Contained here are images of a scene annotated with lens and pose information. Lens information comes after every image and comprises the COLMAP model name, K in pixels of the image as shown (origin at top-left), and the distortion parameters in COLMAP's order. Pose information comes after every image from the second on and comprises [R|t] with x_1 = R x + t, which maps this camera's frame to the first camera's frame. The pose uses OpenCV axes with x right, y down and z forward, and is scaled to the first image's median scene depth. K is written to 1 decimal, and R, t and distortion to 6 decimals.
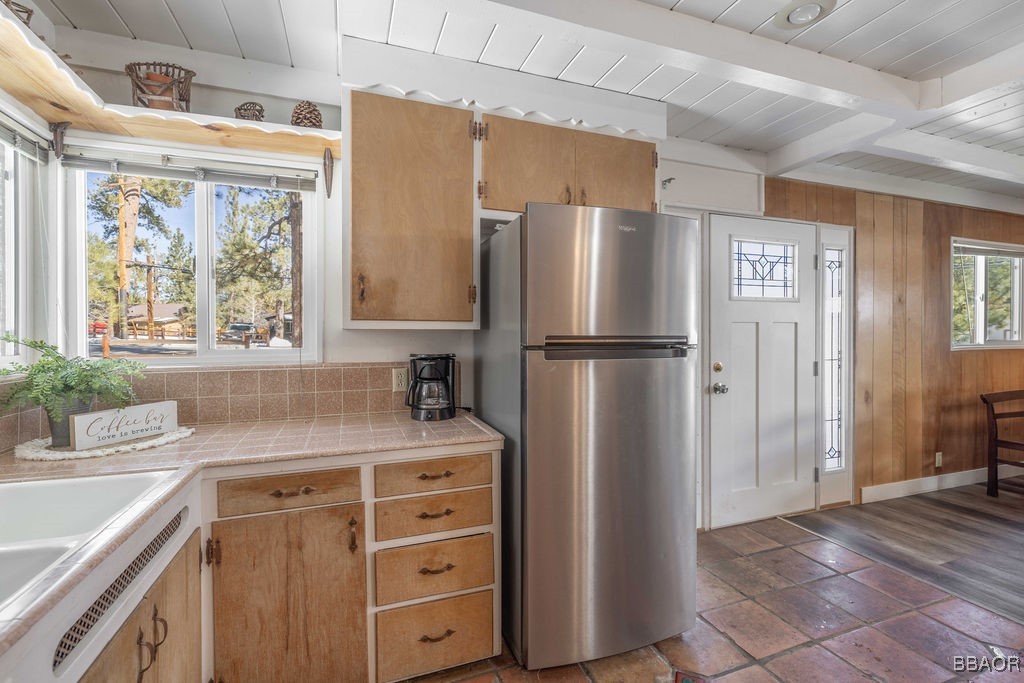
lens RADIAL K [[431.9, 0, 512.6], [0, 431.9, 338.5], [0, 0, 1]] dist [0.000335, -0.000872]
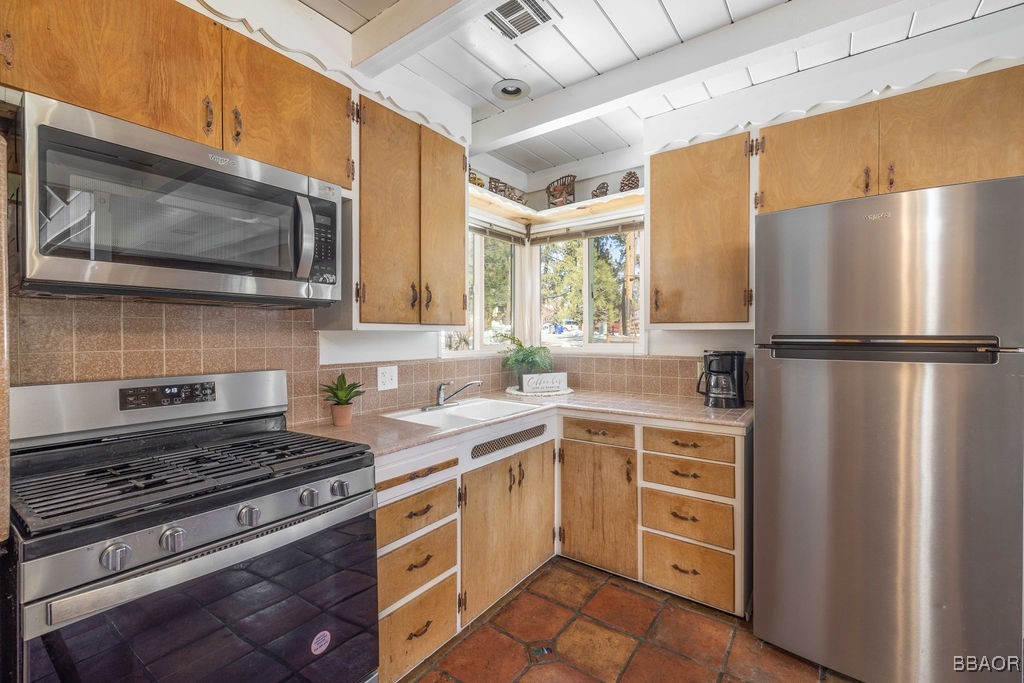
lens RADIAL K [[431.9, 0, 511.1], [0, 431.9, 336.5], [0, 0, 1]] dist [0.000335, -0.000872]
pose [[0.543850, 0.004809, -0.839169, 0.533522], [-0.005173, 0.999984, 0.002378, -0.002132], [0.839167, 0.003048, 0.543866, -0.114085]]
